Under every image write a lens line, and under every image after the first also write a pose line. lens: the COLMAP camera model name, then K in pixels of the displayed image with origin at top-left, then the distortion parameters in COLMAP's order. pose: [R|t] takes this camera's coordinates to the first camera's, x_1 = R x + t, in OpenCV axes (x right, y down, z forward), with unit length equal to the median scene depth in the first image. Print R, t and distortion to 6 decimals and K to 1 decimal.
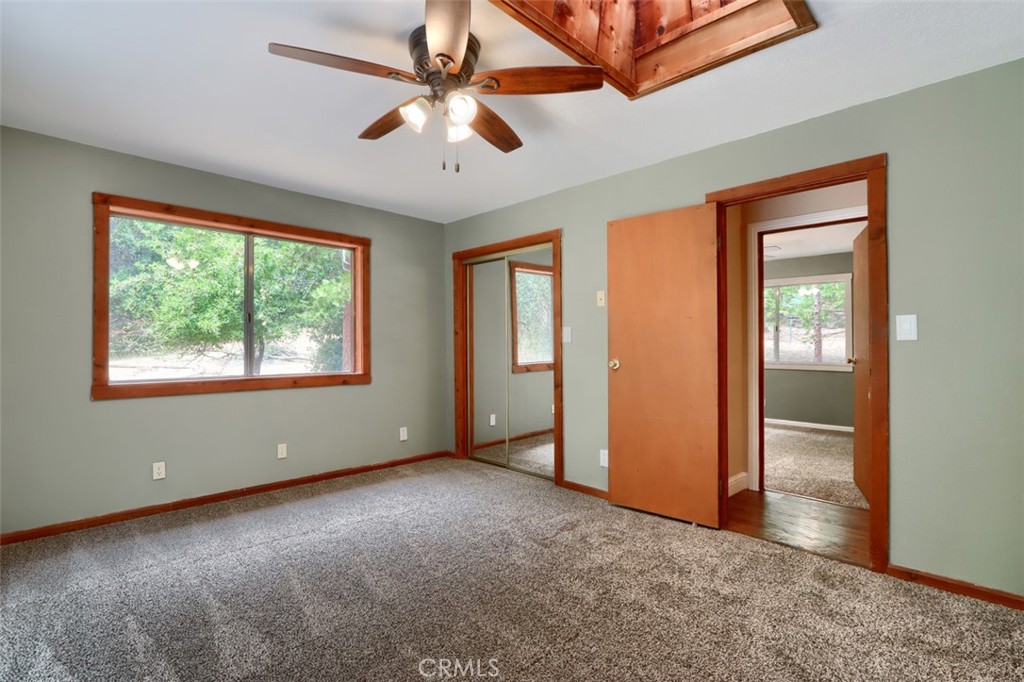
lens RADIAL K [[483.6, 0, 512.4], [0, 483.6, 336.8], [0, 0, 1]] dist [-0.016638, 0.000477]
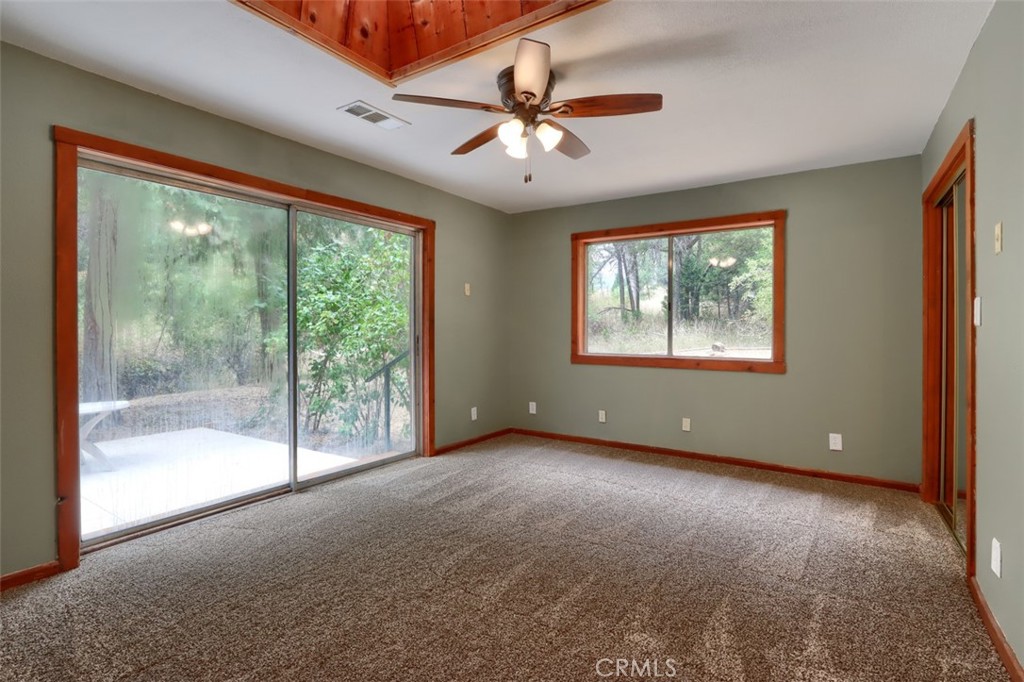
lens RADIAL K [[491.8, 0, 498.6], [0, 491.8, 325.9], [0, 0, 1]] dist [-0.016026, 0.000851]
pose [[0.168146, -0.003179, -0.985757, 0.575283], [0.013316, 0.999911, -0.000953, 0.003569], [0.985672, -0.012967, 0.168173, 0.385499]]
